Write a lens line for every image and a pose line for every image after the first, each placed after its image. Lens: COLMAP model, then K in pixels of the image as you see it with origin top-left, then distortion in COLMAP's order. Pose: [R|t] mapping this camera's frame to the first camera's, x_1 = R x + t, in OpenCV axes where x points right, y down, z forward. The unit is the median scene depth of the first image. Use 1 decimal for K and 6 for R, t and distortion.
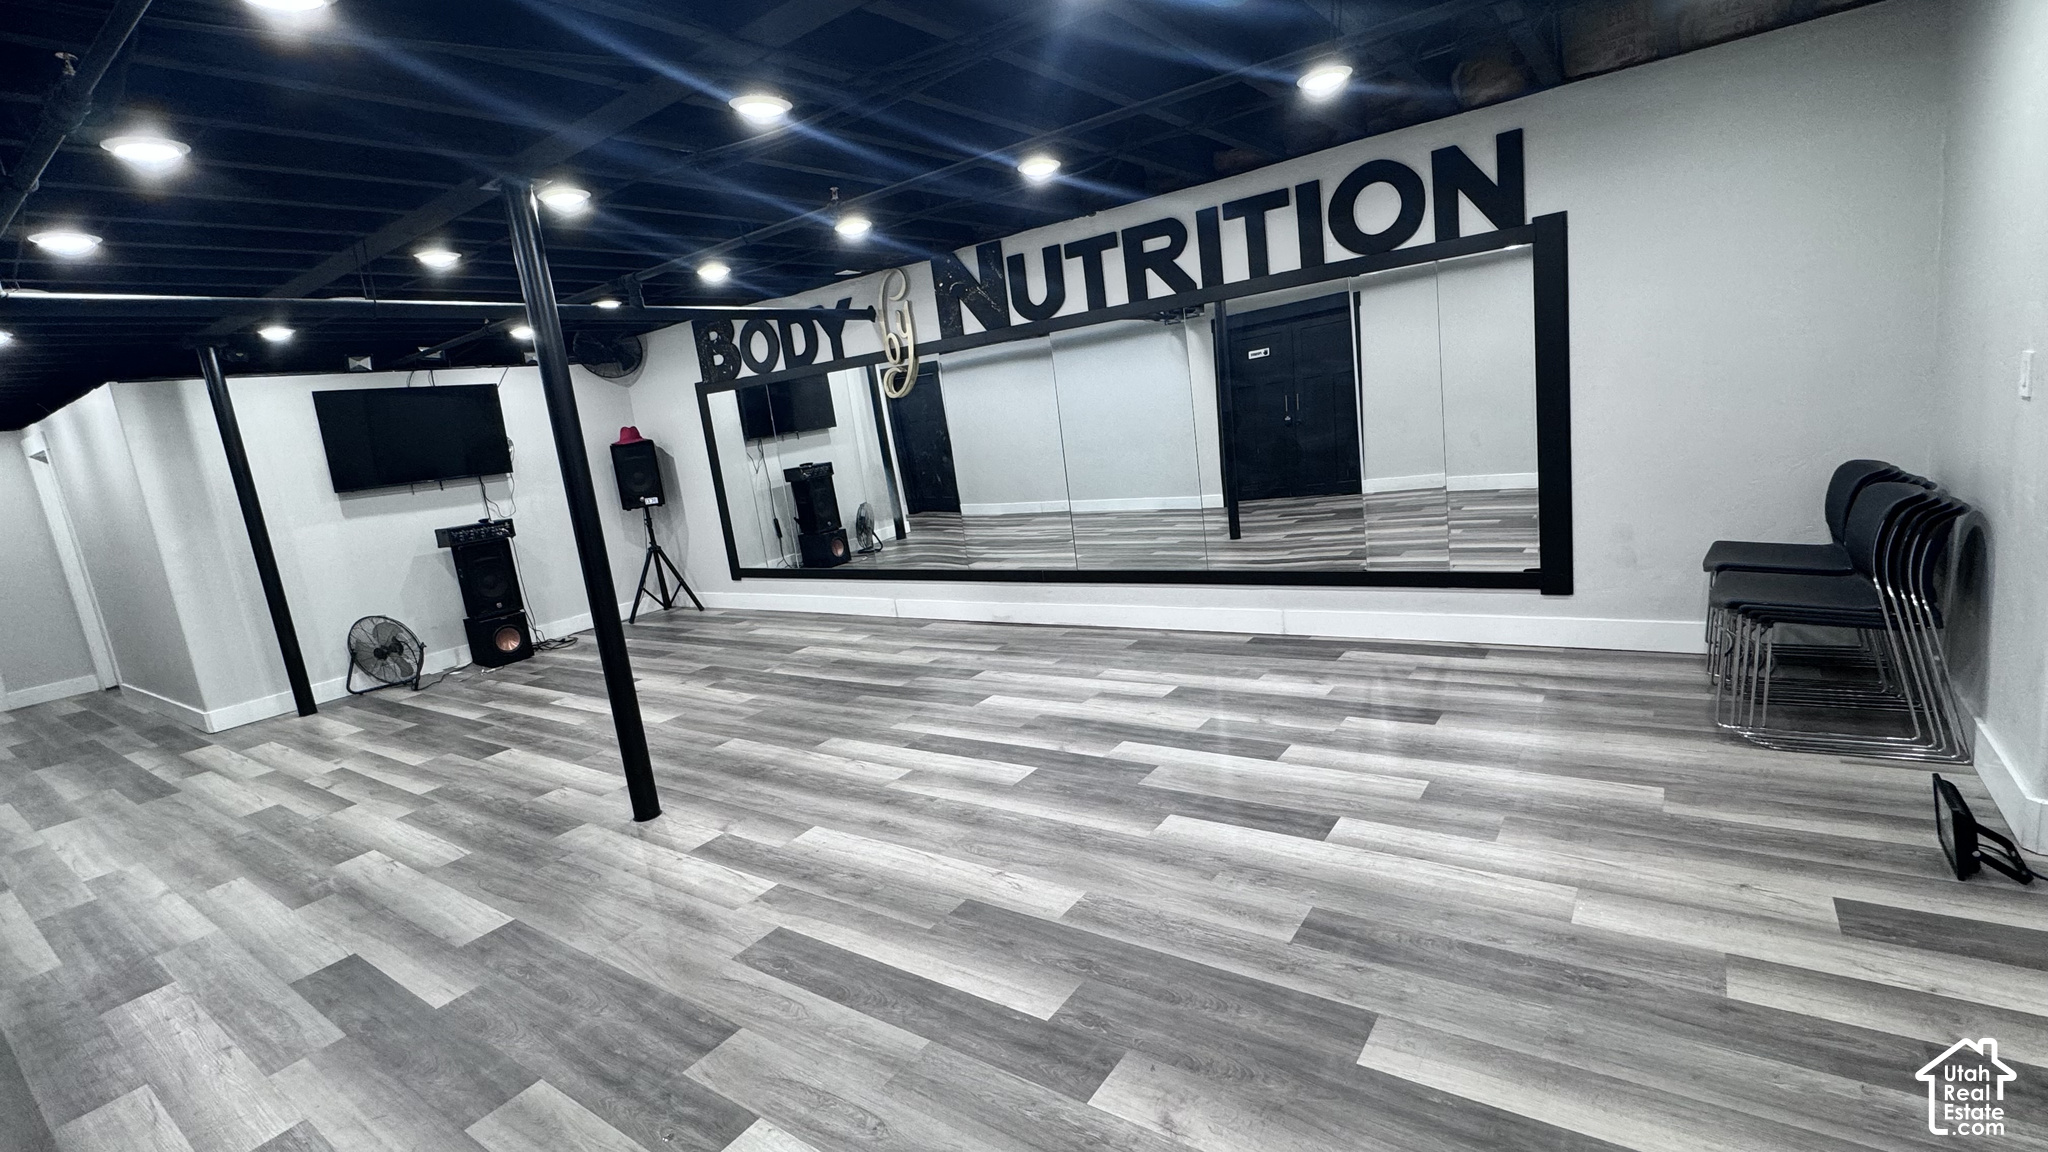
lens RADIAL K [[917.7, 0, 1021.3], [0, 917.7, 573.5], [0, 0, 1]] dist [-0.002573, 0.000461]
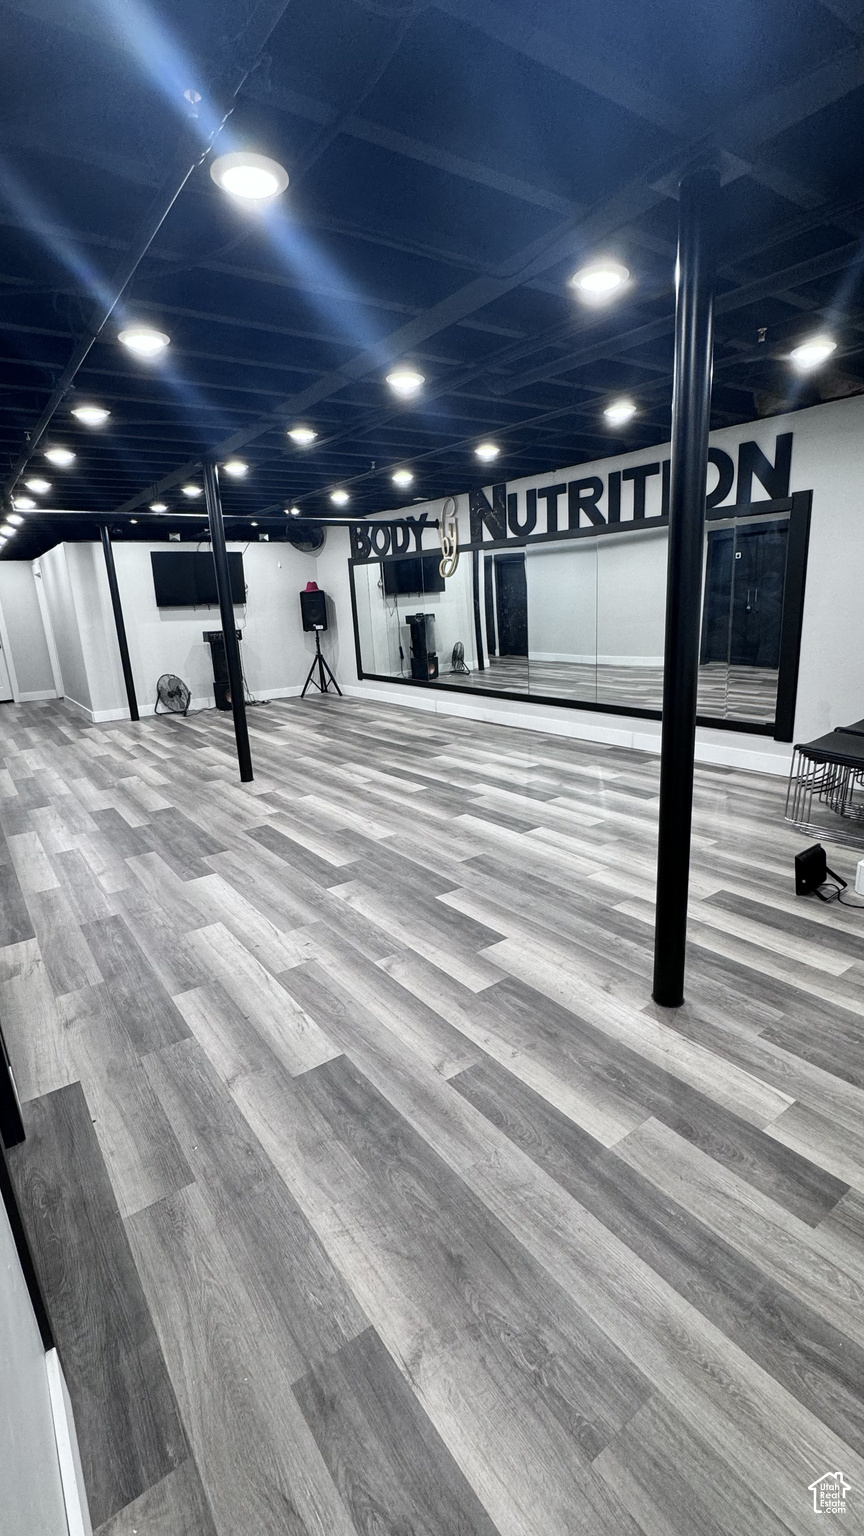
lens RADIAL K [[669.2, 0, 432.0], [0, 669.2, 768.0], [0, 0, 1]] dist [-0.001939, -0.000022]
pose [[0.946584, 0.153903, -0.283358, 0.359118], [-0.124265, 0.984982, 0.119866, 0.005337], [0.297550, -0.078251, 0.951494, -0.265640]]
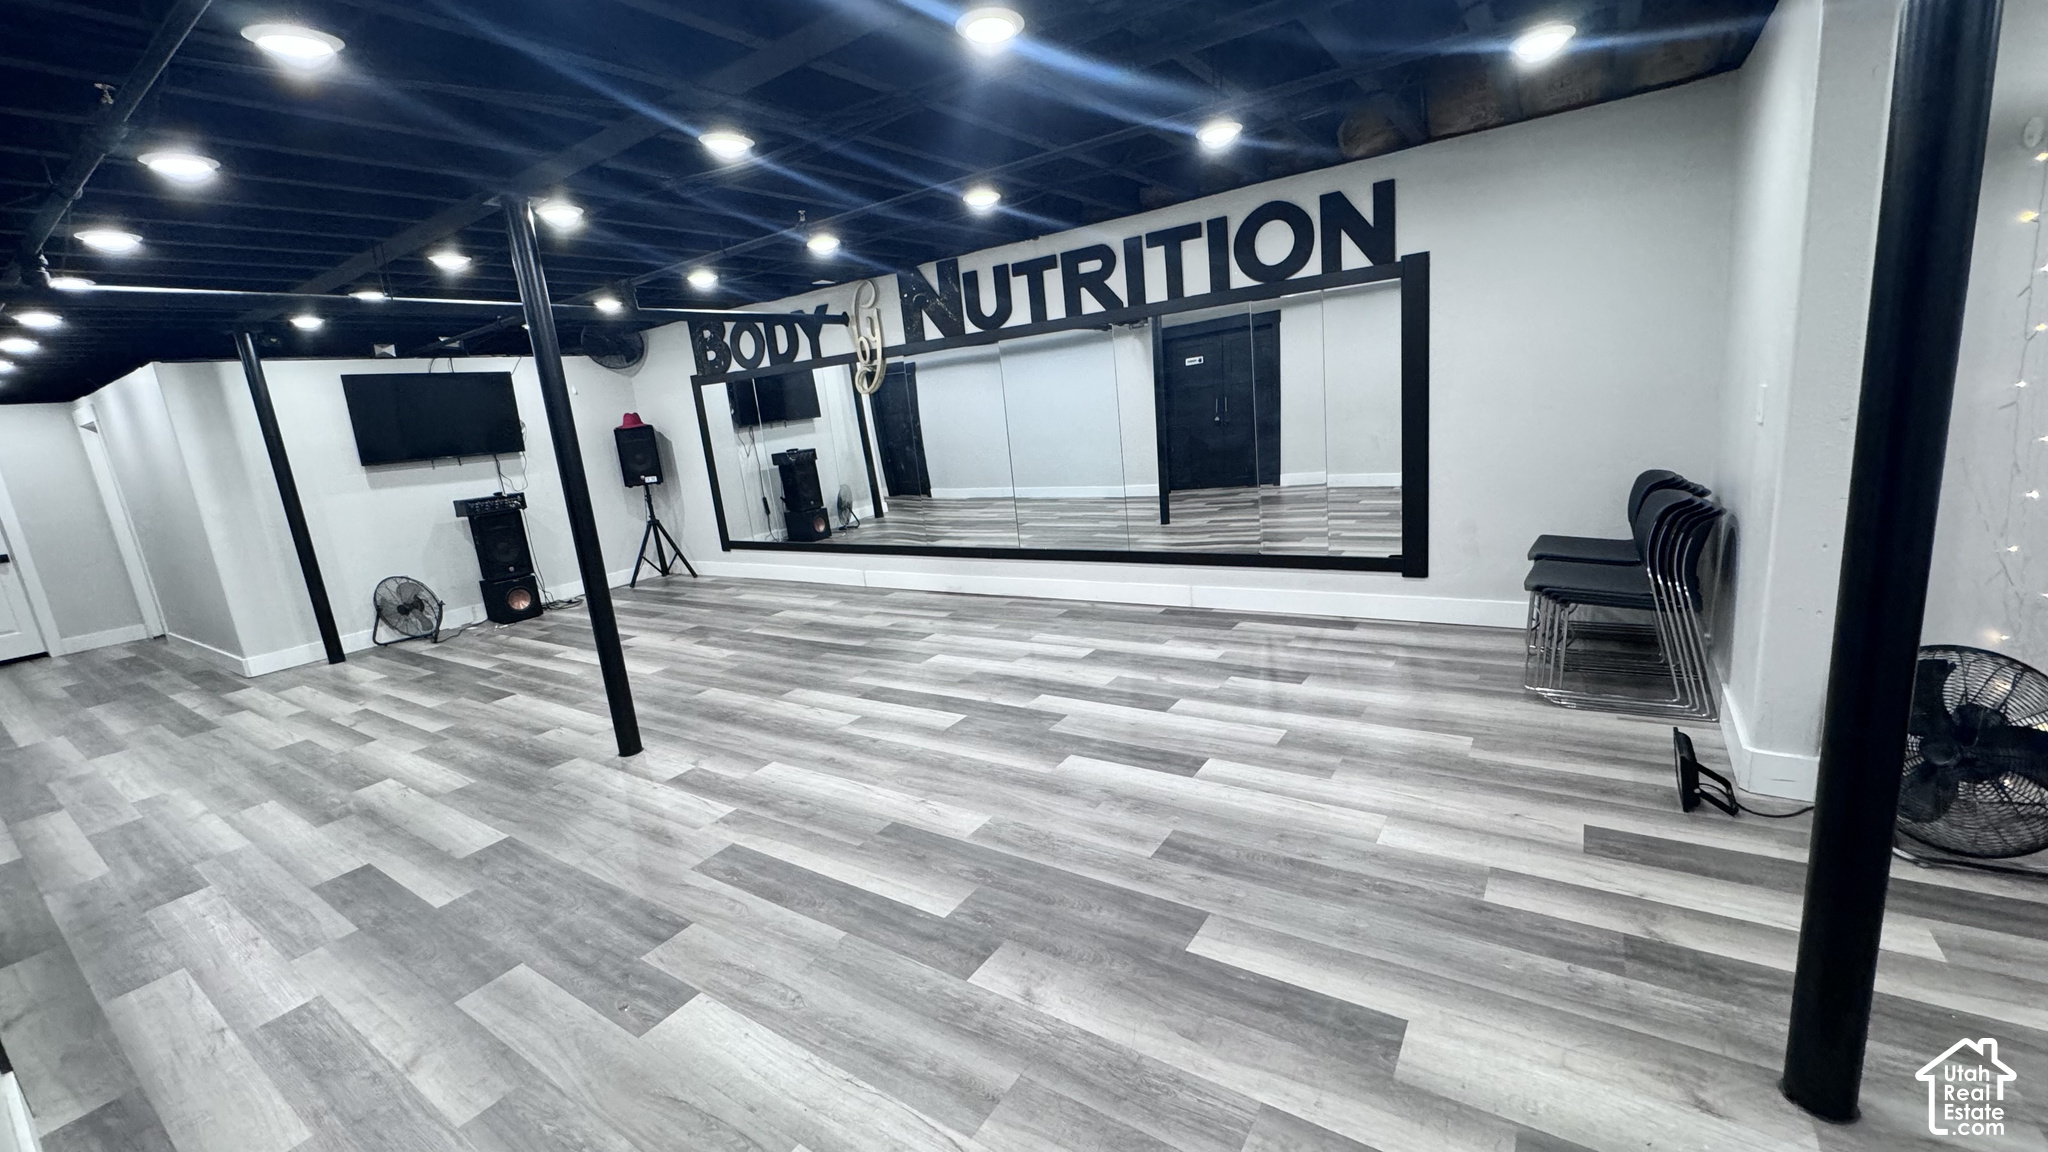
lens RADIAL K [[816.2, 0, 1021.2], [0, 816.2, 572.4], [0, 0, 1]] dist [-0.002017, 0.000046]
pose [[0.999339, 0.019475, 0.030698, 0.045263], [-0.020277, 0.999455, 0.026038, -0.000489], [-0.030174, -0.026643, 0.999190, -0.037942]]
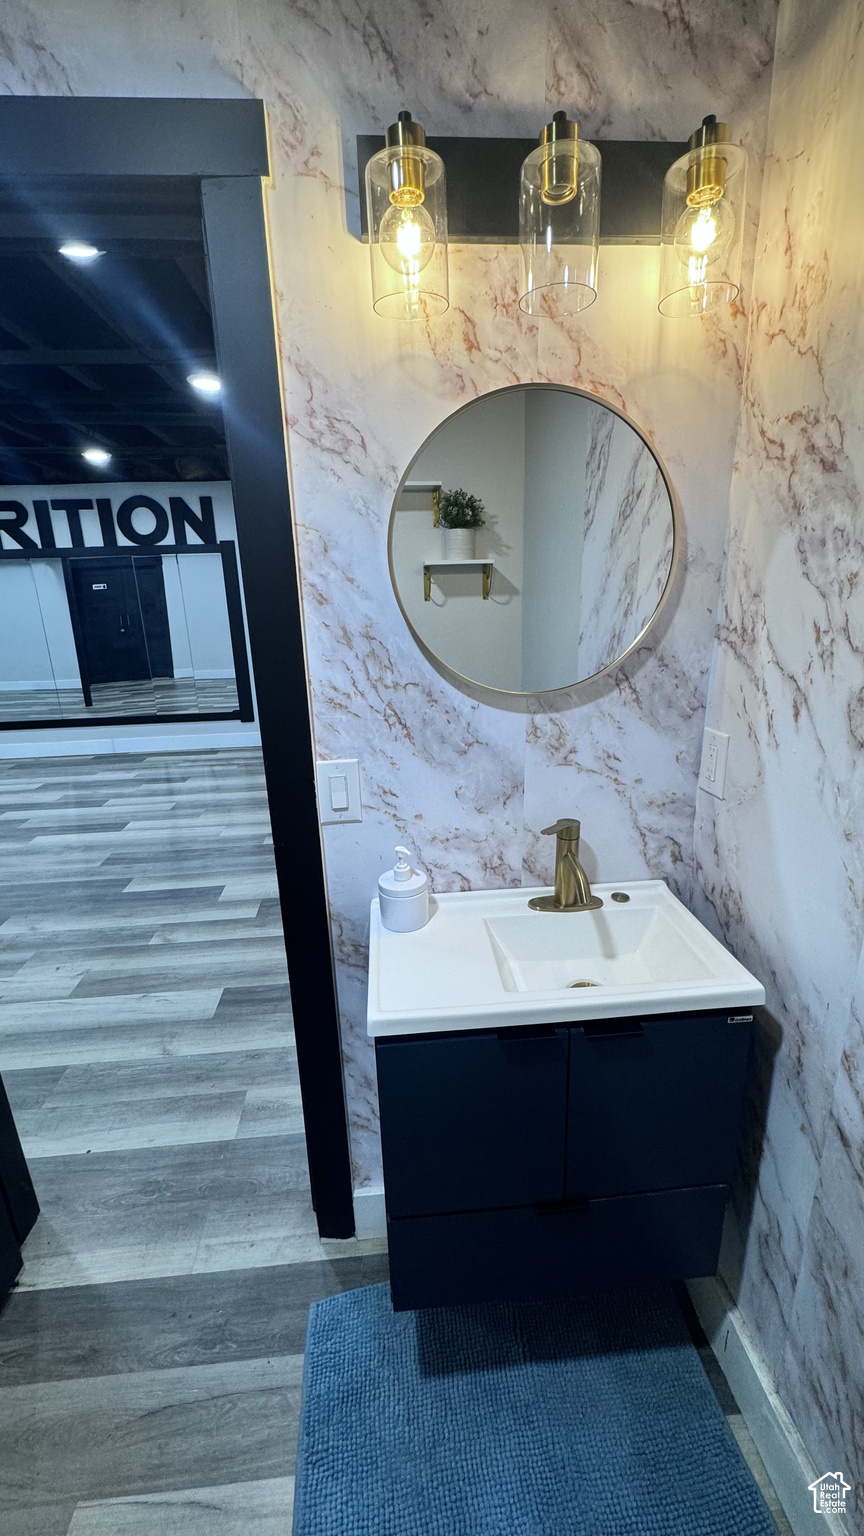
lens RADIAL K [[612.1, 0, 432.9], [0, 612.1, 765.8], [0, 0, 1]] dist [-0.002017, 0.000046]
pose [[0.755823, -0.079829, 0.649892, -0.022707], [0.051239, 0.996708, 0.062839, 0.059153], [-0.652768, -0.014195, 0.757425, -0.369609]]
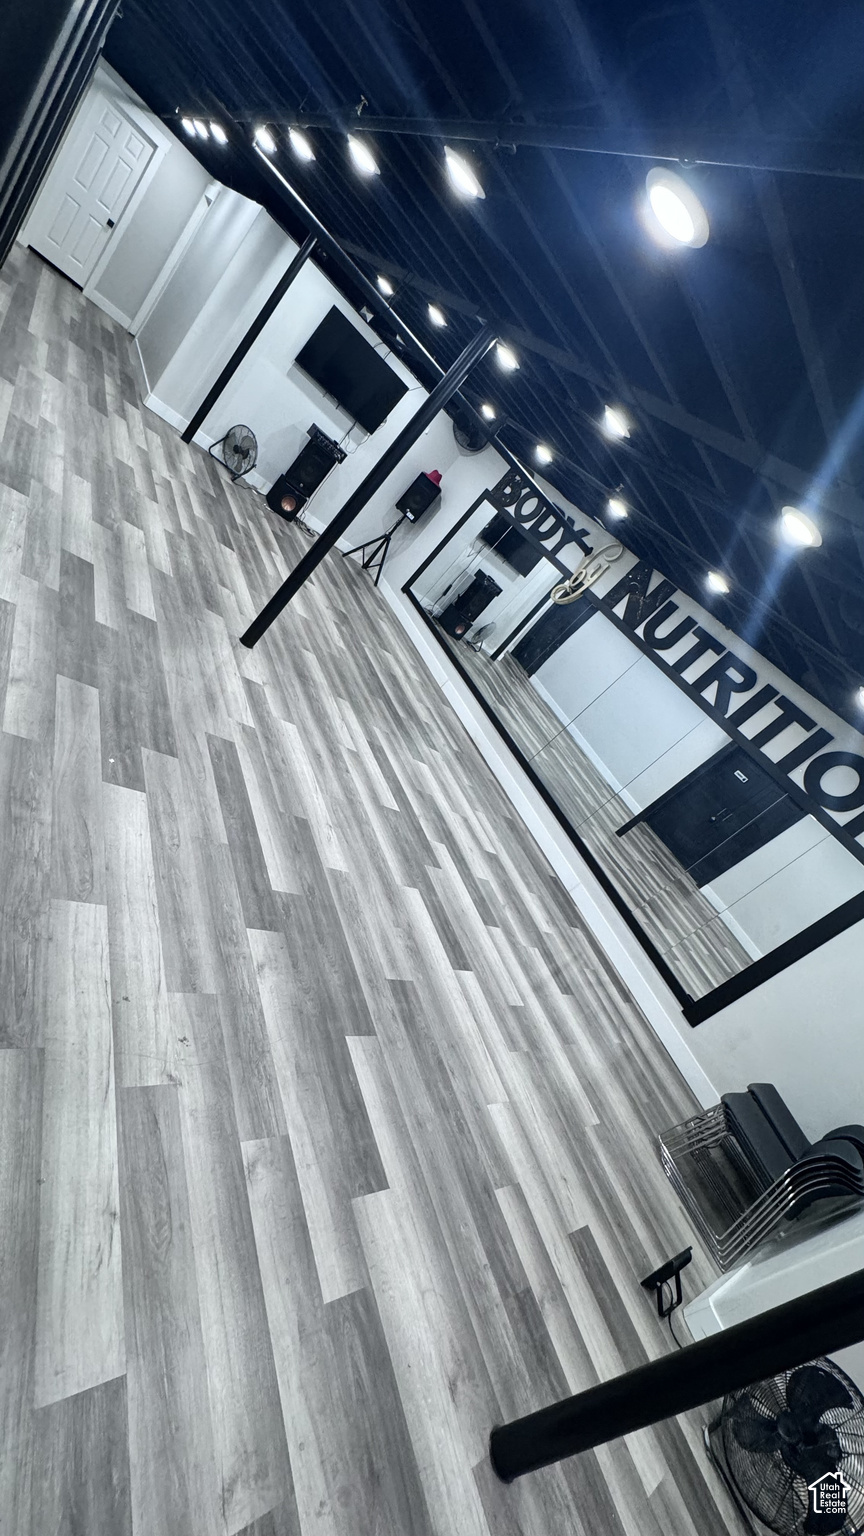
lens RADIAL K [[612.1, 0, 432.9], [0, 612.1, 765.8], [0, 0, 1]] dist [-0.002017, 0.000046]
pose [[0.586137, 0.808108, -0.058359, 0.045204], [-0.792869, 0.586924, 0.163946, -0.059915], [0.166738, -0.049824, 0.984742, -0.074854]]
